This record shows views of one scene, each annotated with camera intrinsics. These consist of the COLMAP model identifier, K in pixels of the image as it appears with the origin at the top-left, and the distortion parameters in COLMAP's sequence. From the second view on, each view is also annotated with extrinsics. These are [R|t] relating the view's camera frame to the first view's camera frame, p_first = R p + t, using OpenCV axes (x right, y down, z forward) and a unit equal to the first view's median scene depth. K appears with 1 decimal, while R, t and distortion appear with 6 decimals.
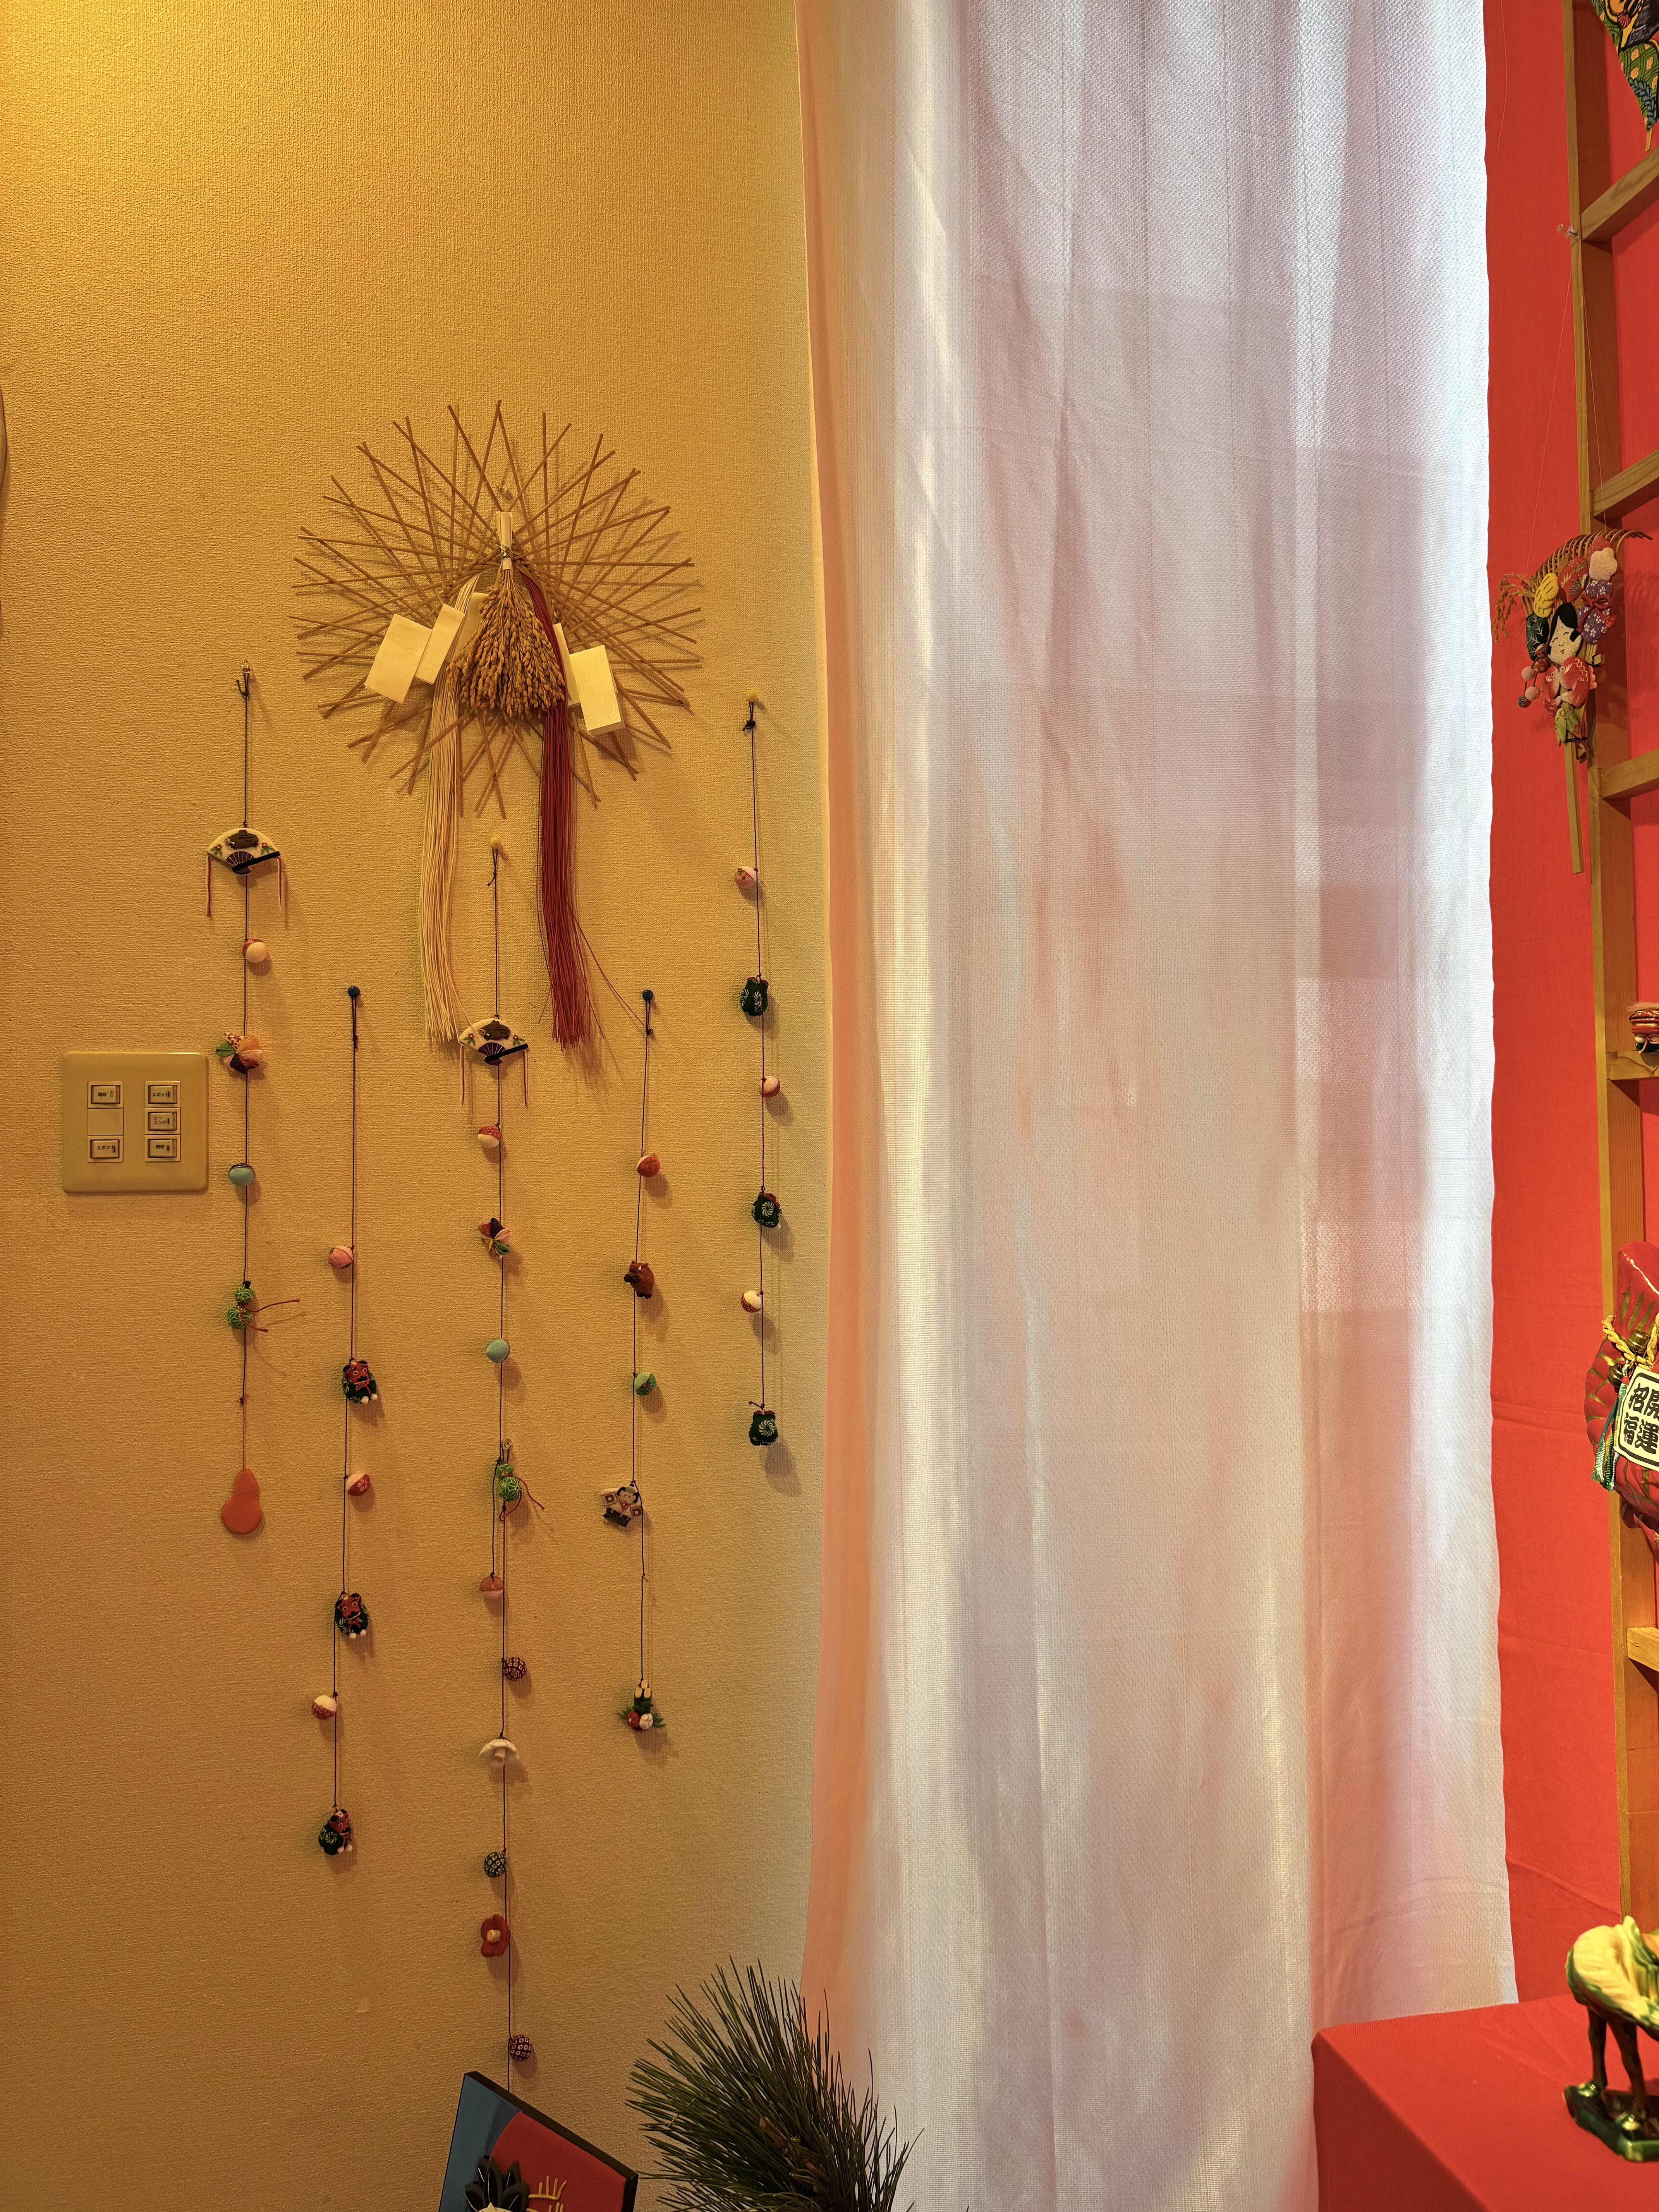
lens RADIAL K [[1552.1, 0, 892.1], [0, 1552.1, 1106.3], [0, 0, 1]] dist [0.078652, -0.113797]
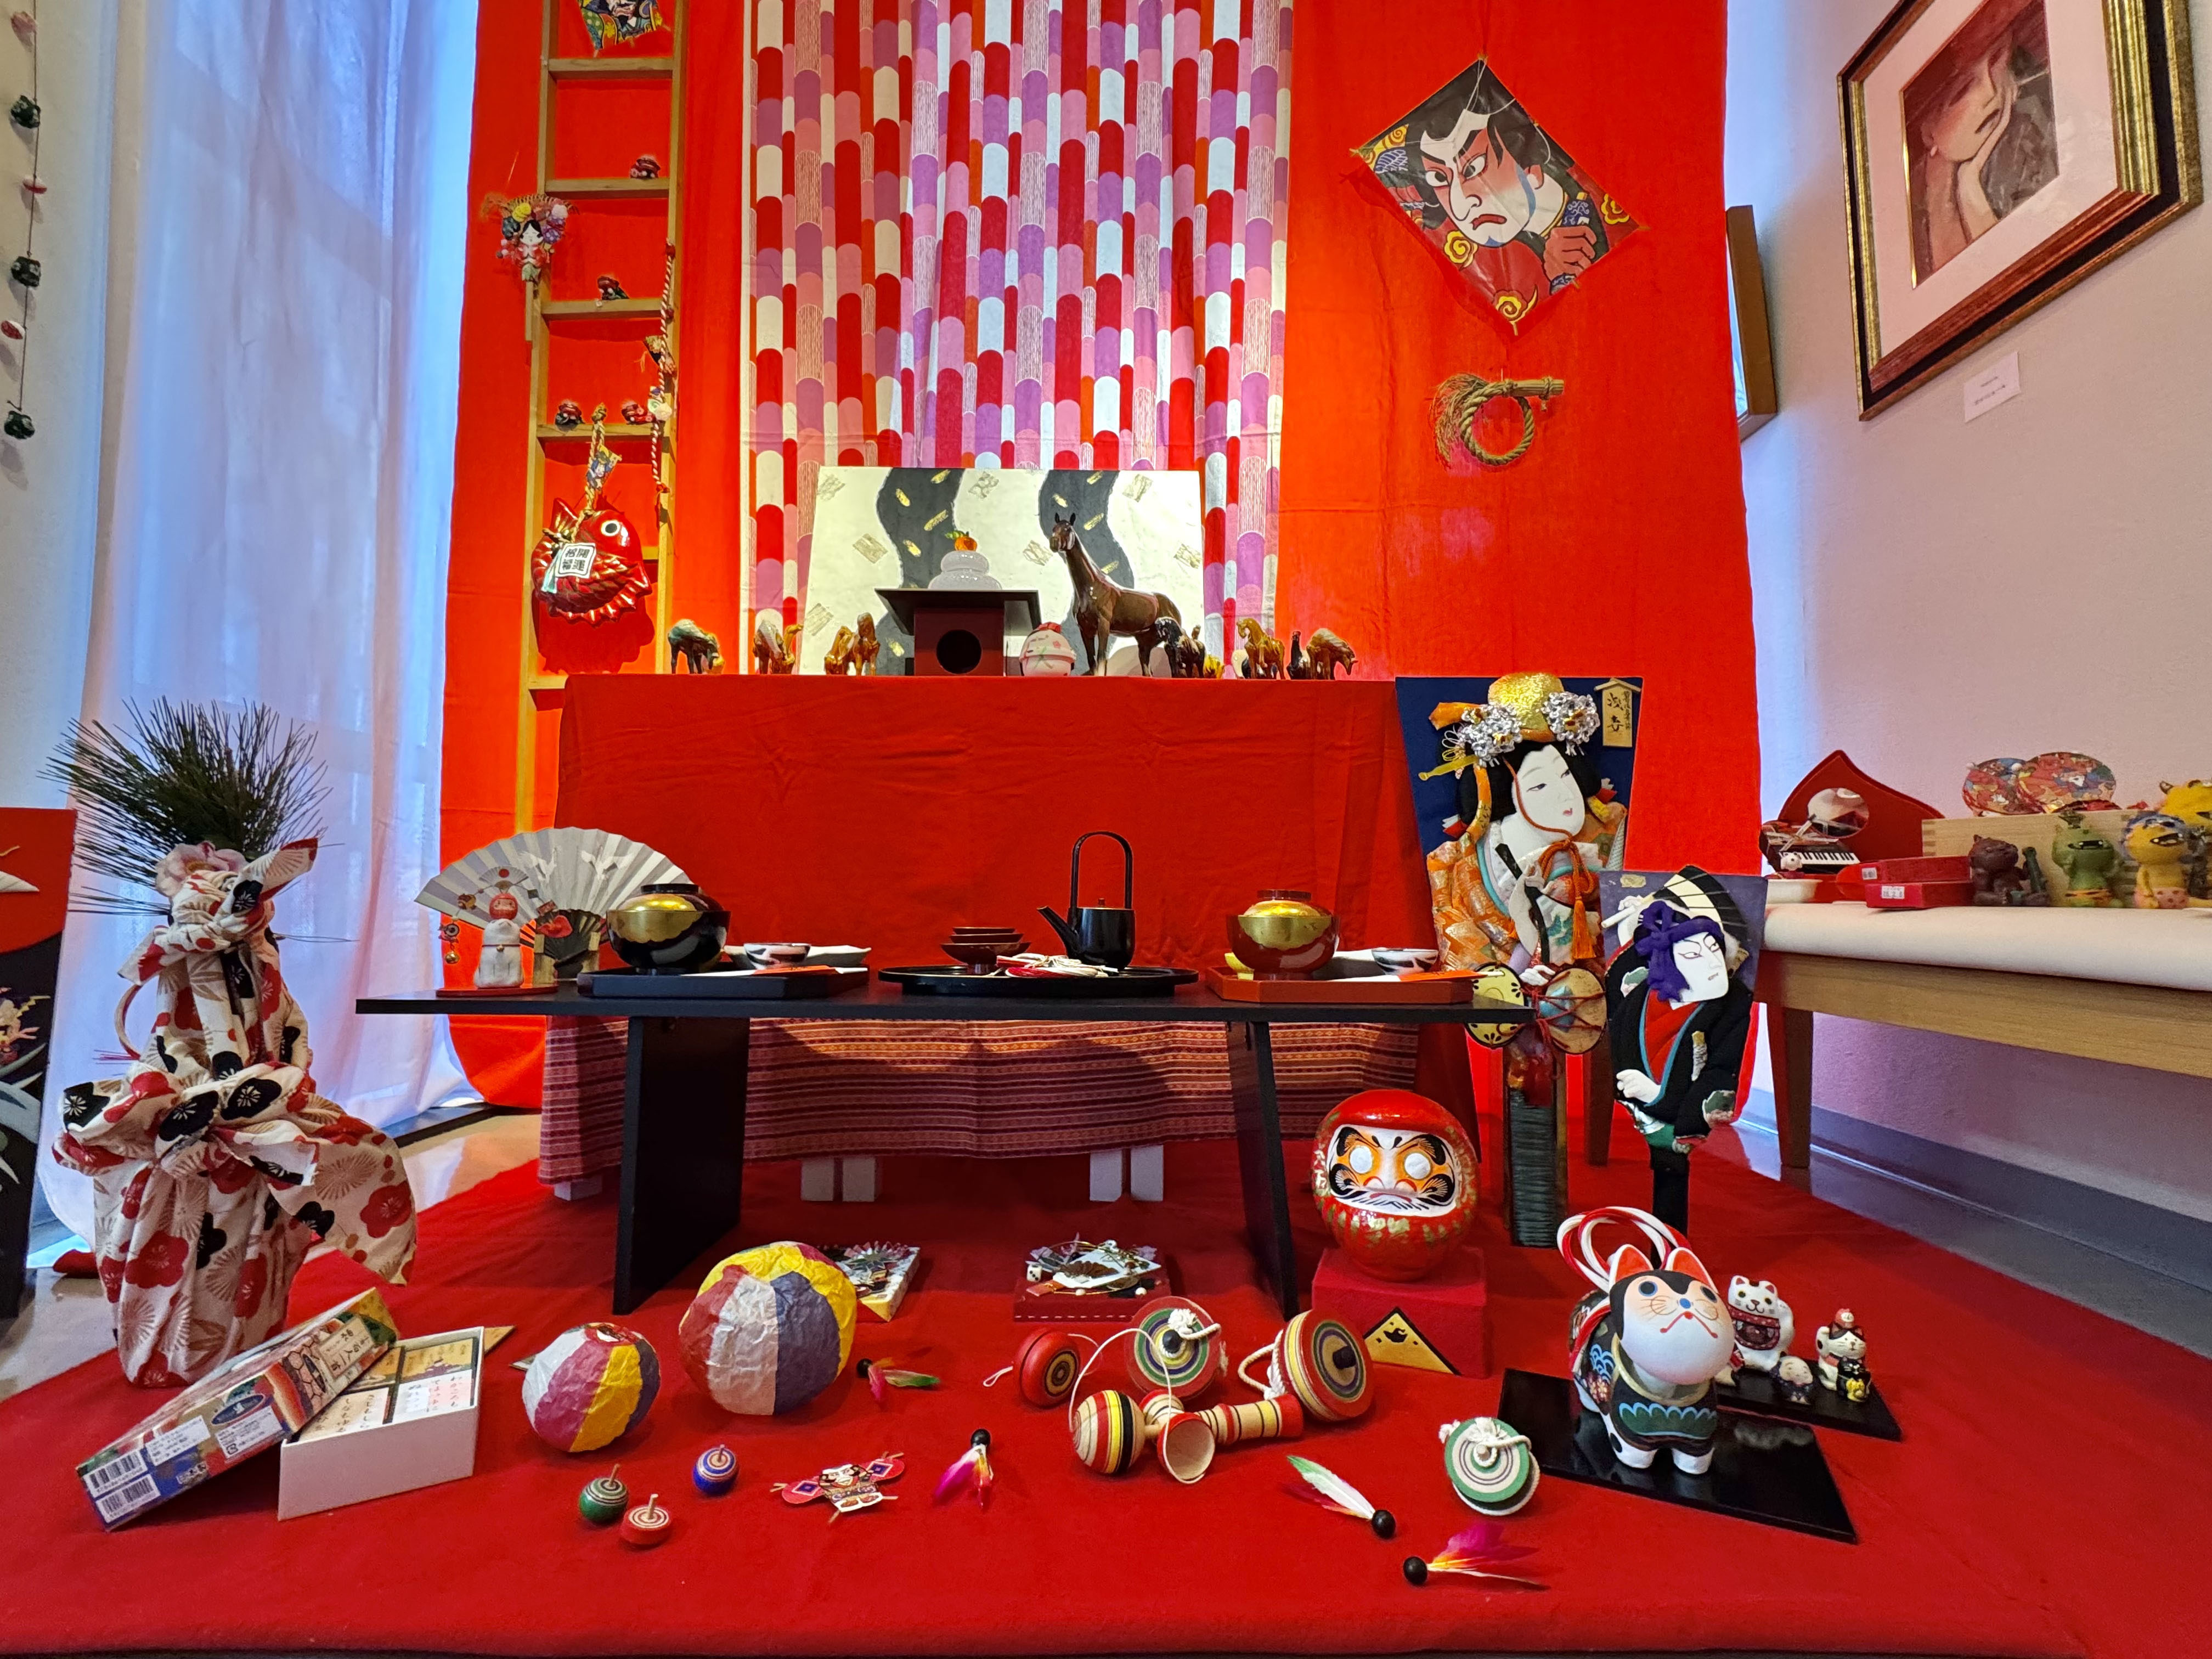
lens RADIAL K [[1028.0, 0, 1107.6], [0, 1028.0, 837.5], [0, 0, 1]] dist [0.000727, -0.001004]
pose [[0.246733, 0.066515, 0.966798, -0.717006], [-0.040380, 0.997481, -0.058321, 0.601359], [-0.968242, -0.024650, 0.248797, -0.168103]]
